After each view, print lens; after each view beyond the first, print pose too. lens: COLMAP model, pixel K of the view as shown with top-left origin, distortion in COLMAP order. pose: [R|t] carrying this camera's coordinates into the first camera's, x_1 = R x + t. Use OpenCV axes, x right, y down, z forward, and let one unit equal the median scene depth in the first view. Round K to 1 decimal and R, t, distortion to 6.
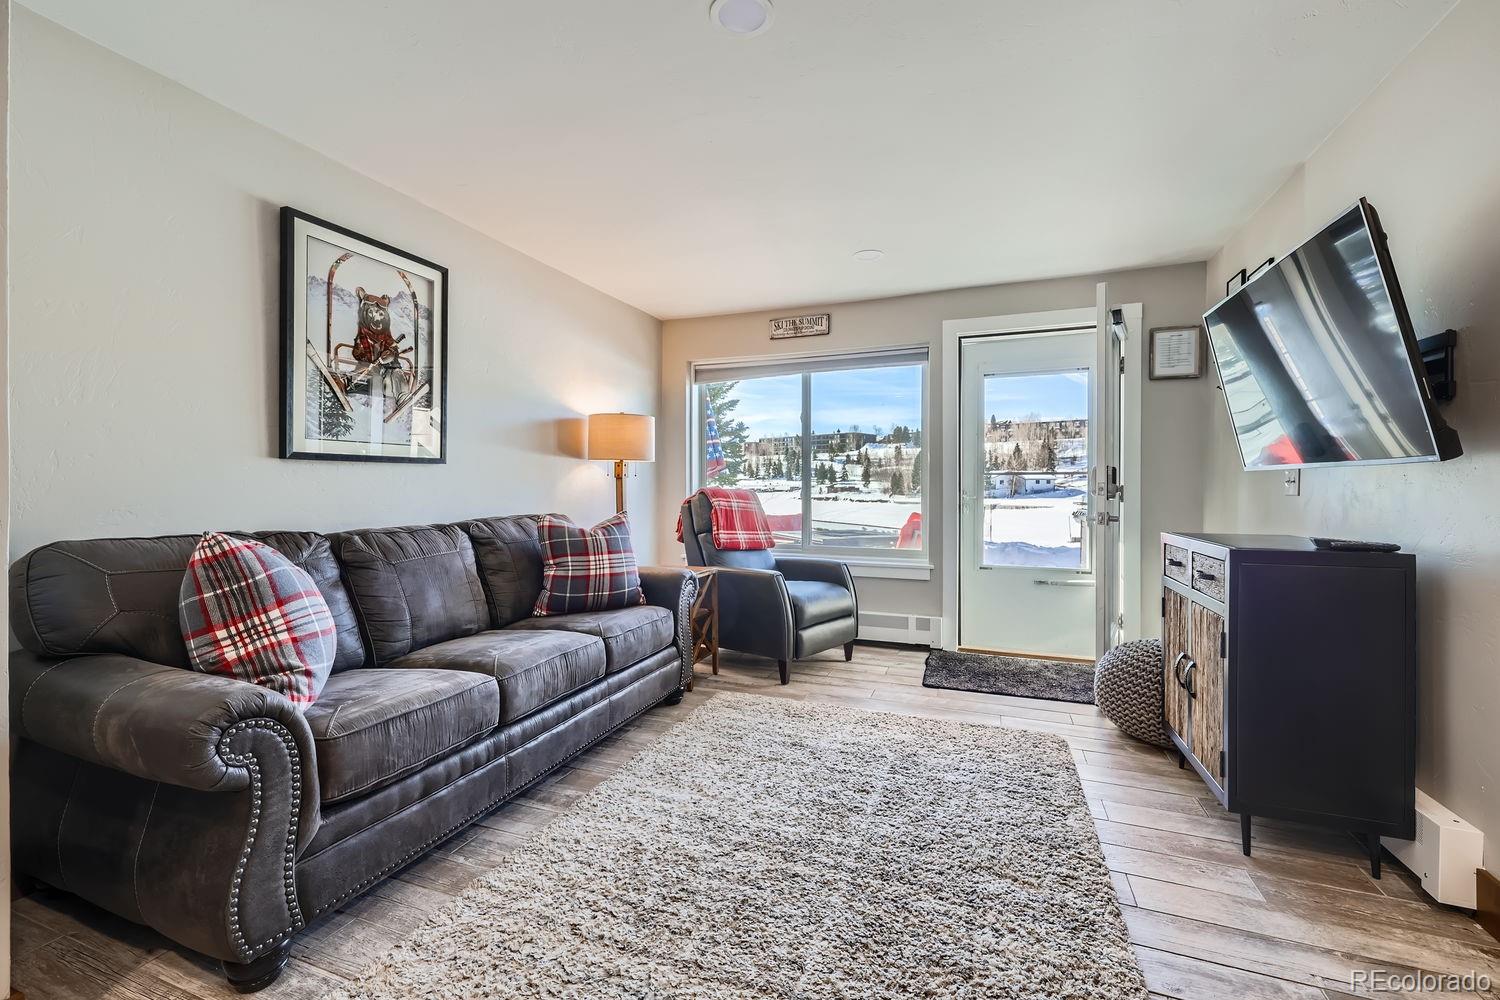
lens RADIAL K [[636.5, 0, 739.2], [0, 636.5, 488.9], [0, 0, 1]] dist [0.006561, -0.000291]
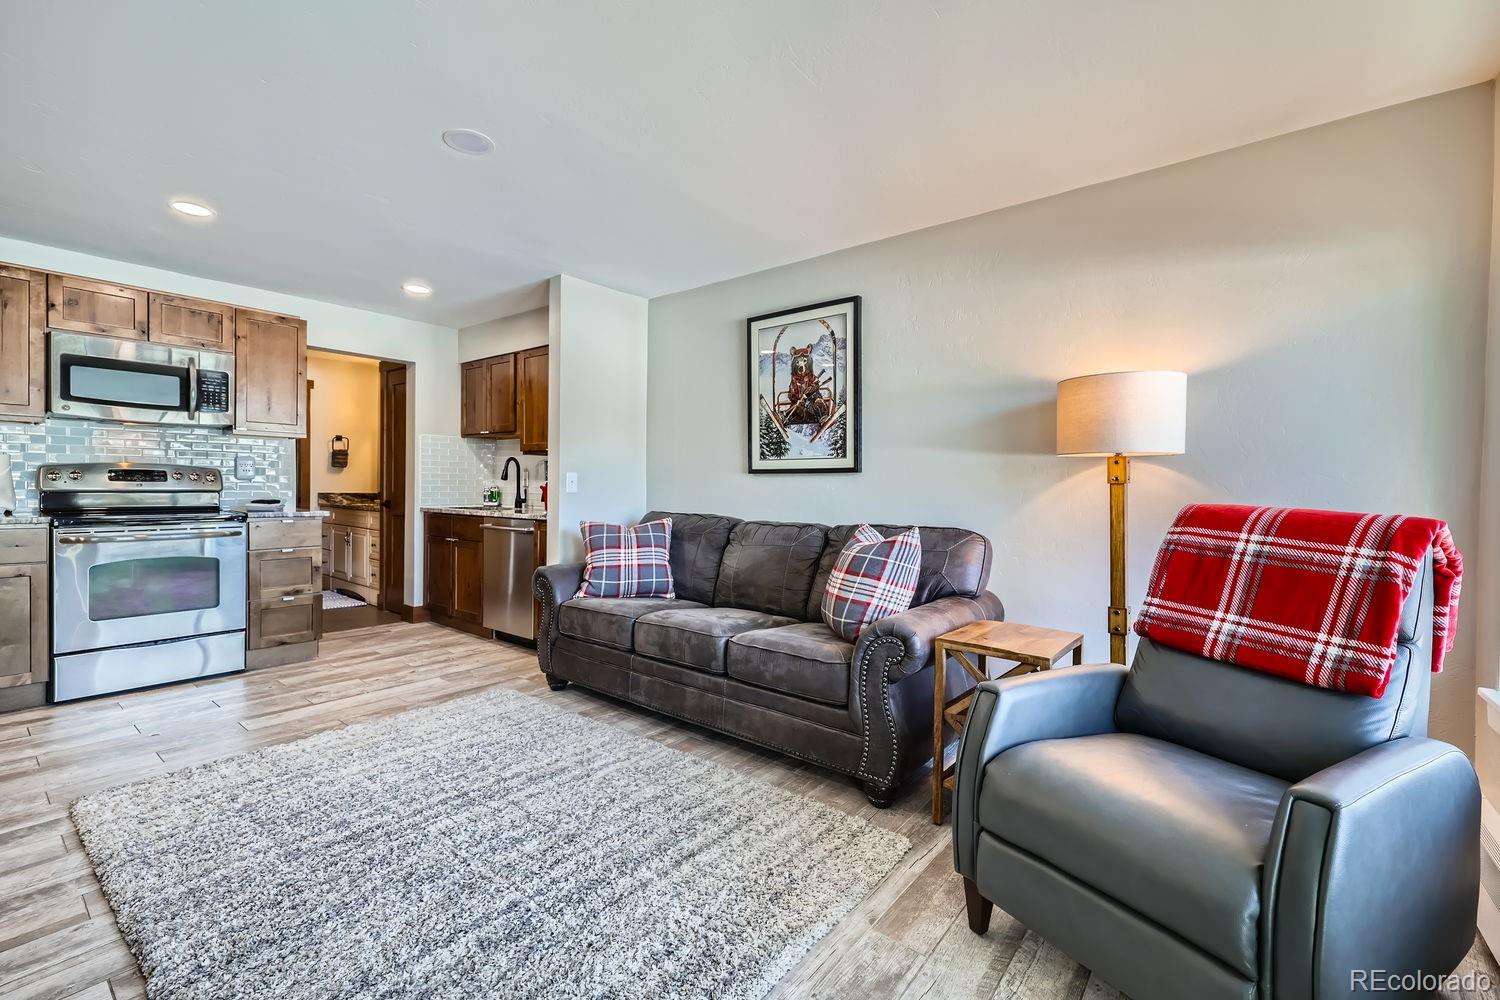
lens RADIAL K [[635.7, 0, 738.5], [0, 635.7, 496.0], [0, 0, 1]] dist [0.001472, -0.000284]
pose [[-0.300001, 0.007223, -0.953912, 0.687966], [-0.019252, 0.999722, 0.013624, -0.010012], [0.953745, 0.022452, -0.299778, 1.194521]]
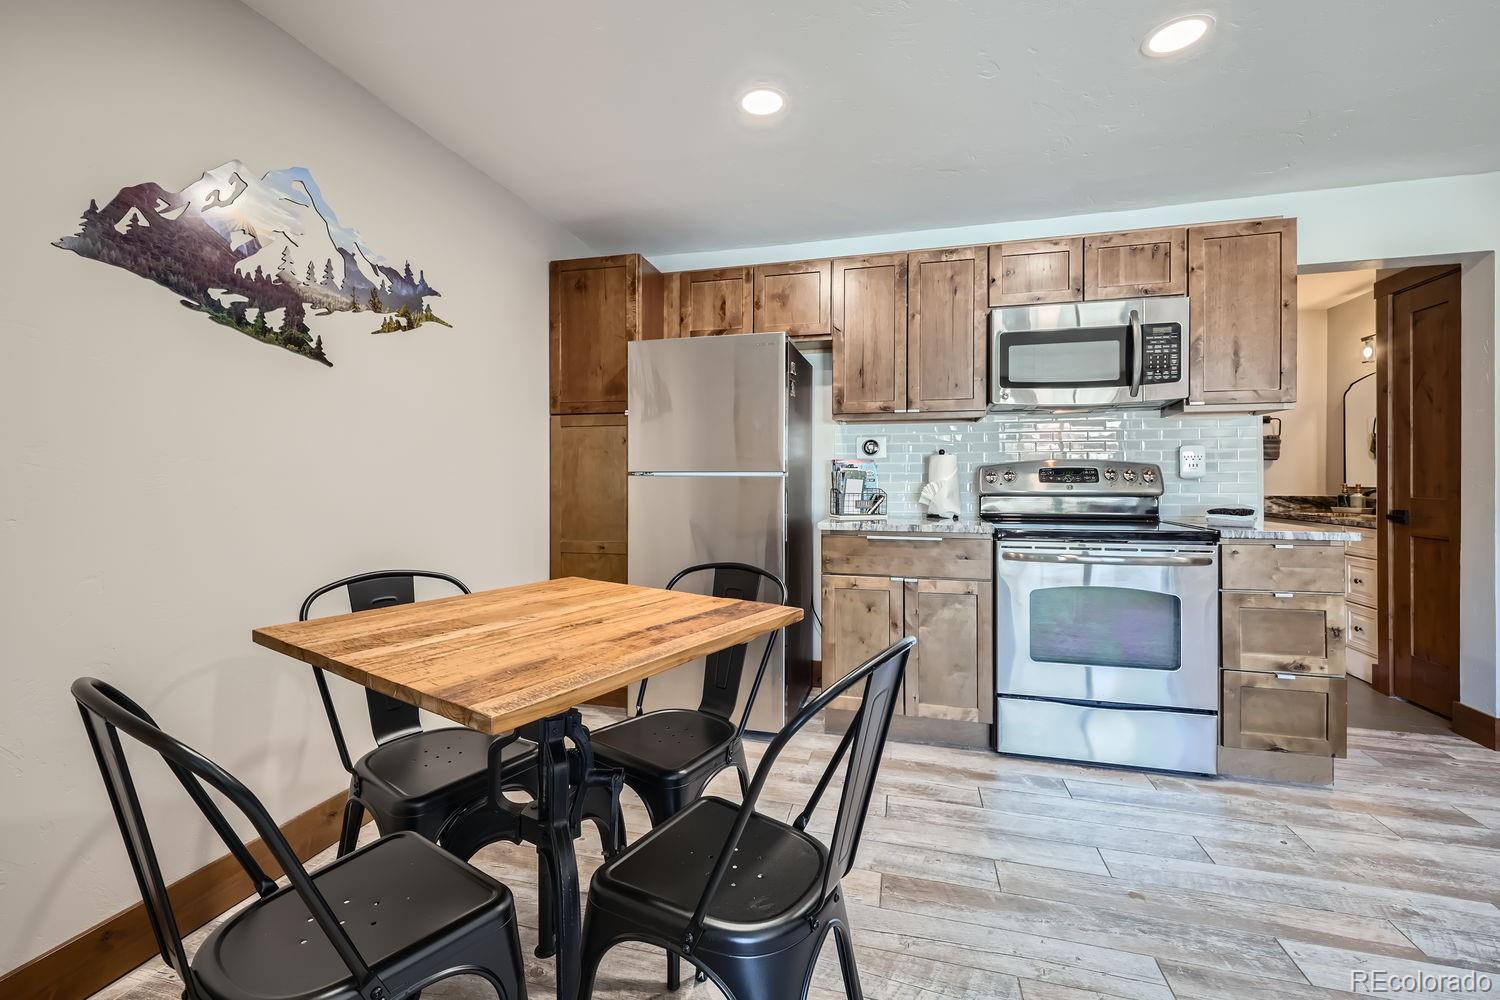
lens RADIAL K [[643.5, 0, 737.5], [0, 643.5, 479.3], [0, 0, 1]] dist [0.012707, -0.003716]
pose [[-0.993517, -0.002997, -0.113647, 0.488407], [-0.003337, 0.999990, 0.002806, -0.005686], [0.113638, 0.003167, -0.993517, 0.664162]]
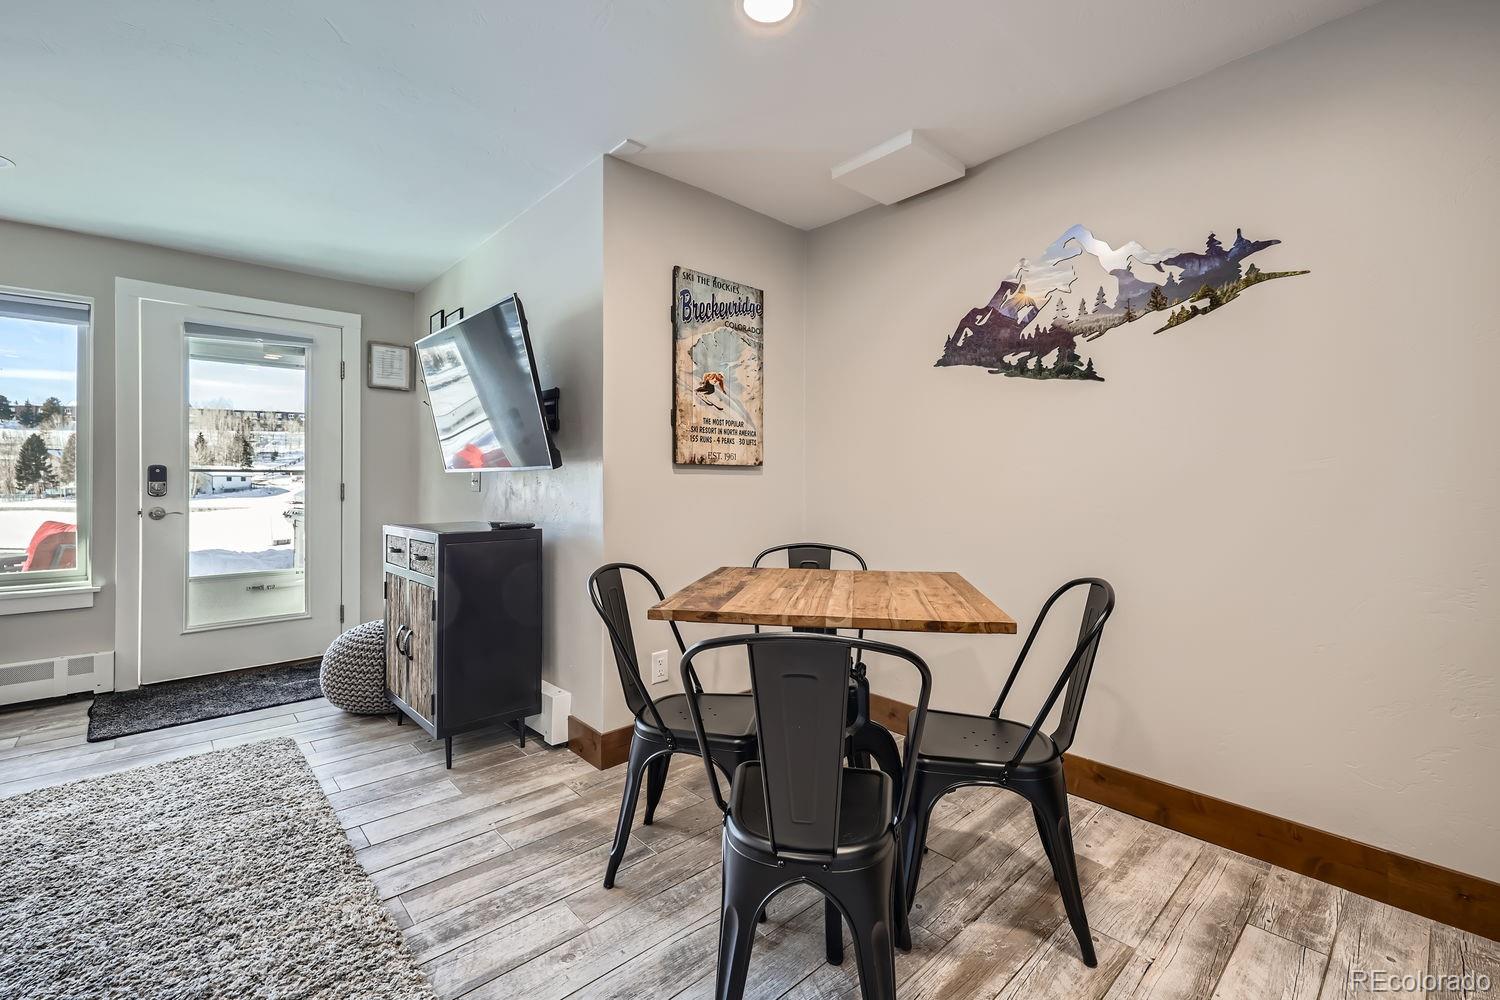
lens RADIAL K [[640.5, 0, 738.4], [0, 640.5, 483.5], [0, 0, 1]] dist [0.009554, -0.002410]
pose [[0.446932, 0.000390, 0.894568, -0.076101], [0.004269, 0.999988, -0.002569, -0.000827], [-0.894558, 0.004967, 0.446925, -0.075454]]
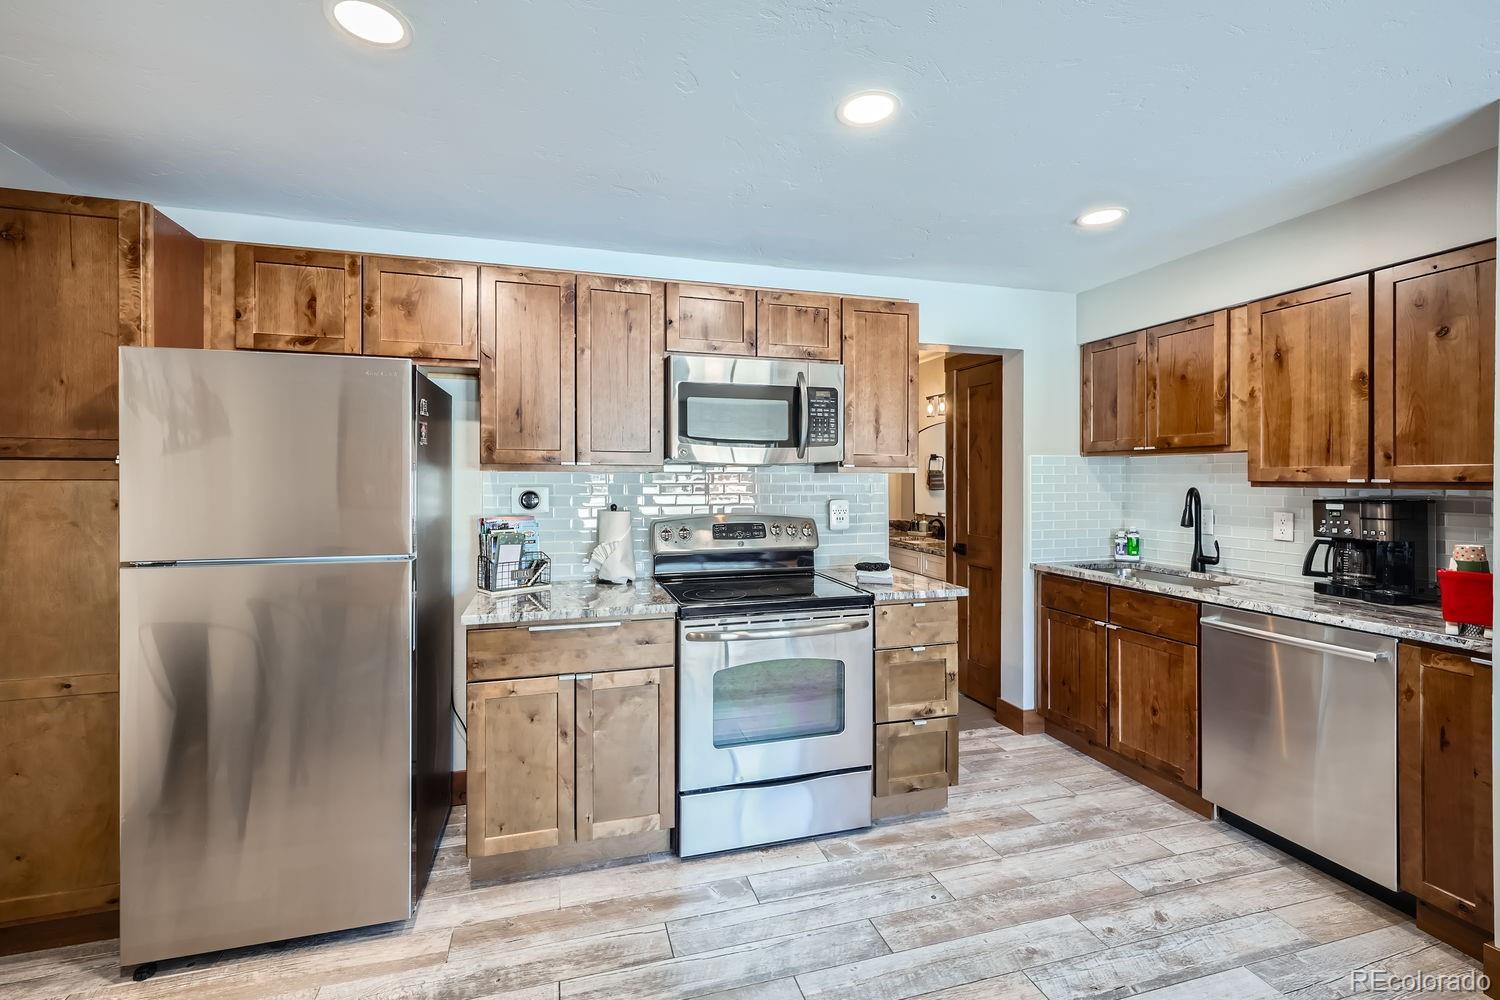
lens RADIAL K [[640.5, 0, 738.4], [0, 640.5, 483.5], [0, 0, 1]] dist [0.009554, -0.002410]
pose [[-0.793827, 0.001535, -0.608142, 0.453771], [-0.005169, 0.999944, 0.009272, -0.089392], [0.608122, 0.010504, -0.793774, 0.496984]]
